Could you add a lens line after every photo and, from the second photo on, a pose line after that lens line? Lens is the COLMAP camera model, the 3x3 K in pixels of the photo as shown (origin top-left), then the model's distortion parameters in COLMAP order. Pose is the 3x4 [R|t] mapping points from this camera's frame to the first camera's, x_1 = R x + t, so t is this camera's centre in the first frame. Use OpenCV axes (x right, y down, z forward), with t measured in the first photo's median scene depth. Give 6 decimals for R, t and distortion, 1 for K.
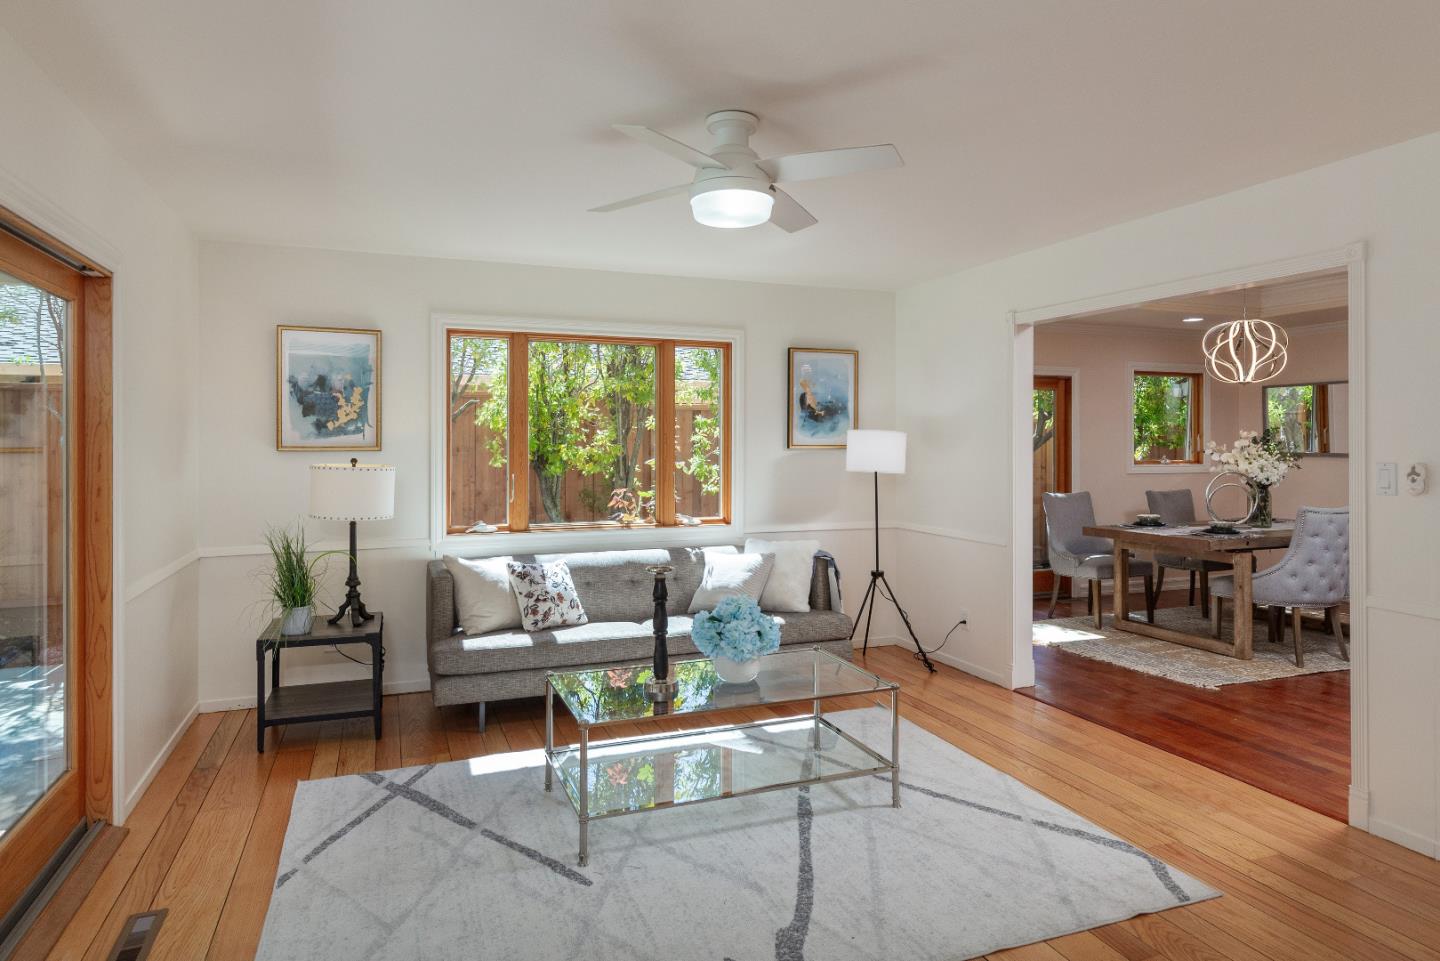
lens RADIAL K [[844.5, 0, 720.5], [0, 844.5, 425.5], [0, 0, 1]] dist [-0.002862, -0.001523]
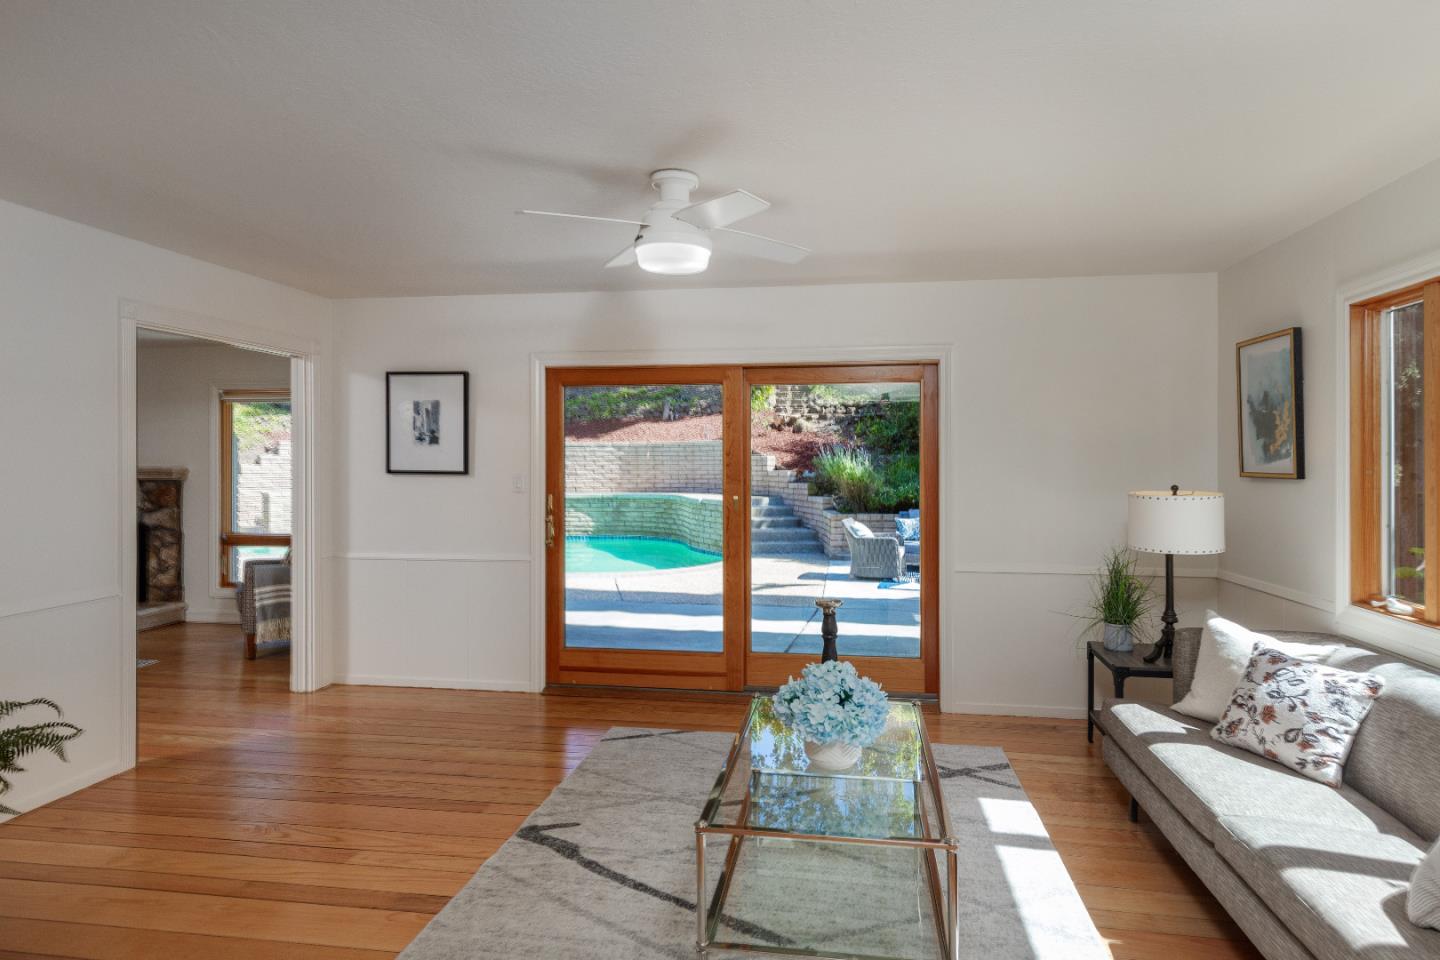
lens RADIAL K [[784.6, 0, 727.2], [0, 784.6, 488.9], [0, 0, 1]] dist [0.008612, -0.004846]
pose [[-0.490034, 0.027283, -0.871276, 0.557410], [0.015349, 0.999625, 0.022670, 0.015655], [0.871568, -0.002265, -0.490269, 1.005482]]
